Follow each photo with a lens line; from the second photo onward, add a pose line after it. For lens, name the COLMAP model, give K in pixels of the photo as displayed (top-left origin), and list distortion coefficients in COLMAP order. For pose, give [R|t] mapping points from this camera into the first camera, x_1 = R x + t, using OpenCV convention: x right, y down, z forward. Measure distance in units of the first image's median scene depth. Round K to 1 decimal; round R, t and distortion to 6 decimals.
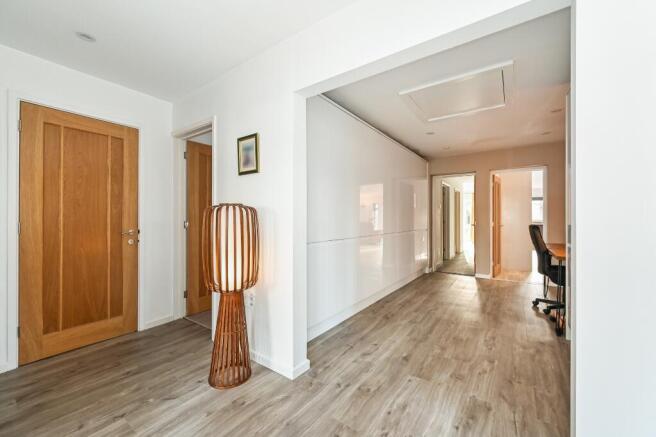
lens RADIAL K [[263.2, 0, 330.5], [0, 263.2, 217.1], [0, 0, 1]] dist [-0.002045, -0.000095]
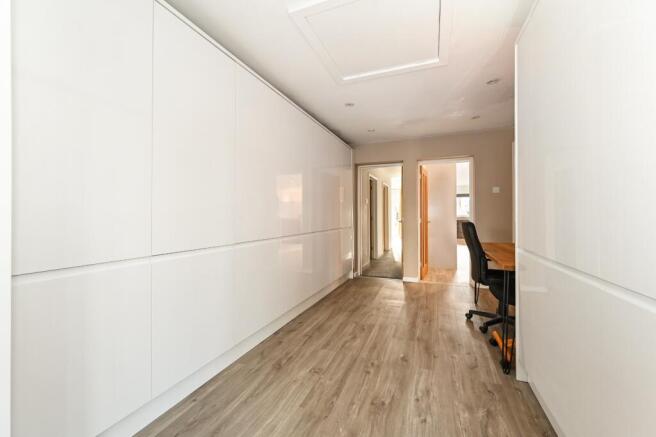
lens RADIAL K [[263.2, 0, 326.6], [0, 263.2, 217.2], [0, 0, 1]] dist [-0.002045, -0.000095]
pose [[0.975564, -0.006146, 0.219629, 0.118701], [0.003603, 0.999922, 0.011978, 0.003294], [-0.219685, -0.010894, 0.975510, 0.214914]]
